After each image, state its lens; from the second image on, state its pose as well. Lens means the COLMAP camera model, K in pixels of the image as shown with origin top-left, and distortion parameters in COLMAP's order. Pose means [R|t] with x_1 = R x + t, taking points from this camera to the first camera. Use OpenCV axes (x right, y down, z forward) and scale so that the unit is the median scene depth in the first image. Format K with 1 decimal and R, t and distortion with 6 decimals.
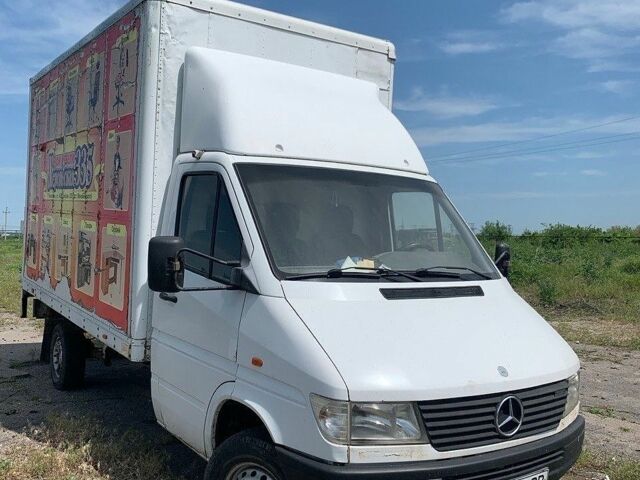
lens RADIAL K [[657.2, 0, 338.4], [0, 657.2, 255.2], [0, 0, 1]] dist [0.013505, 0.000000]
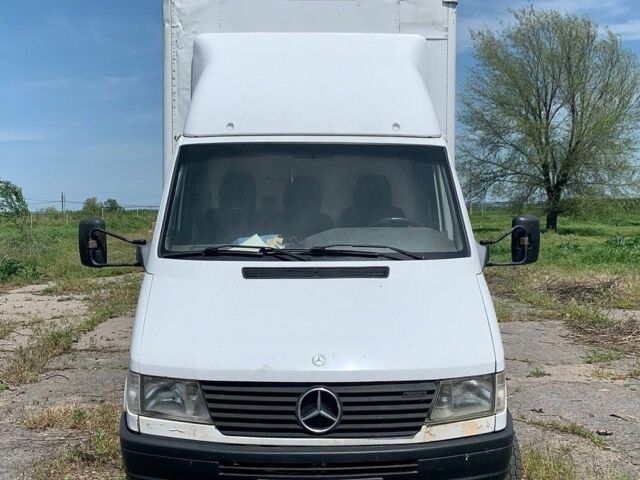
lens RADIAL K [[770.3, 0, 332.8], [0, 770.3, 229.9], [0, 0, 1]] dist [0.040663, 0.000000]
pose [[0.832194, -0.010659, -0.554382, 0.637467], [0.008779, 0.999943, -0.006047, 0.002990], [0.554415, 0.000166, 0.832240, 0.097464]]
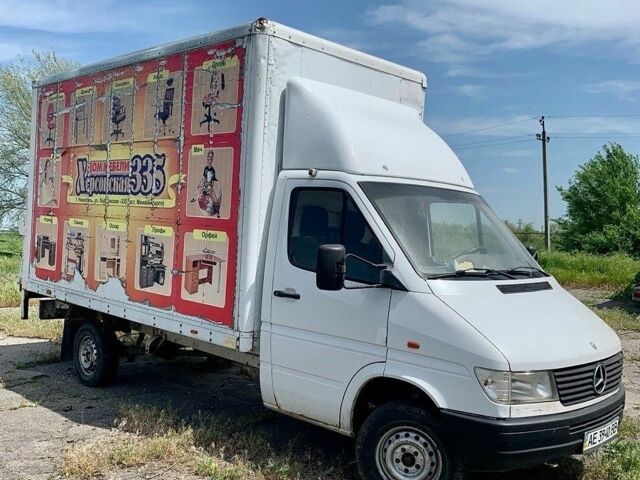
lens RADIAL K [[657.2, 0, 340.8], [0, 657.2, 258.4], [0, 0, 1]] dist [0.013505, 0.000000]
pose [[0.978684, -0.008297, 0.205207, -0.388605], [0.005630, 0.999892, 0.013577, -0.015540], [-0.205297, -0.012133, 0.978625, -0.145030]]
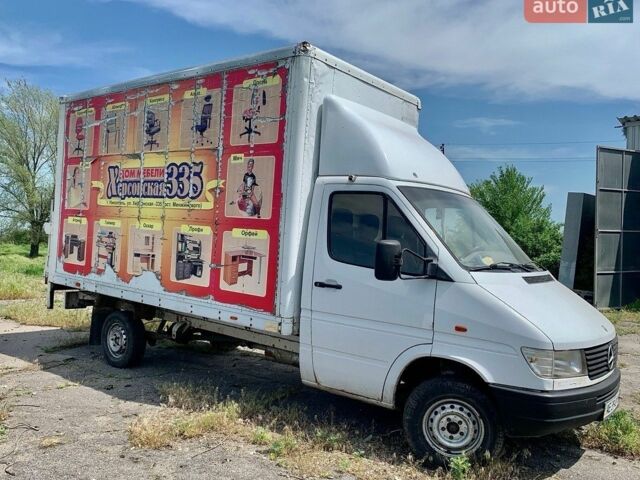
lens RADIAL K [[546.1, 0, 295.8], [0, 546.1, 262.7], [0, 0, 1]] dist [0.050687, -0.066274]
pose [[0.963123, -0.005287, 0.269011, -0.596697], [0.000465, 0.999838, 0.017985, -0.001533], [-0.269062, -0.017197, 0.962969, -0.039804]]
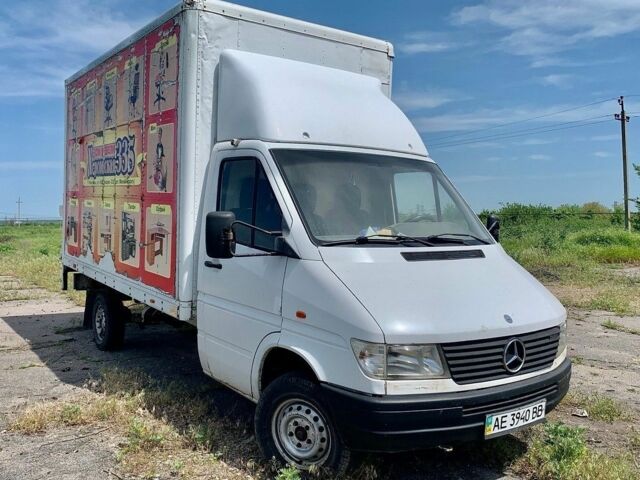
lens RADIAL K [[587.3, 0, 315.4], [0, 587.3, 250.0], [0, 0, 1]] dist [0.018680, 0.000000]
pose [[0.999831, -0.018381, -0.000206, -0.072224], [0.018381, 0.999534, 0.024388, 0.014693], [-0.000243, -0.024387, 0.999703, -0.046915]]
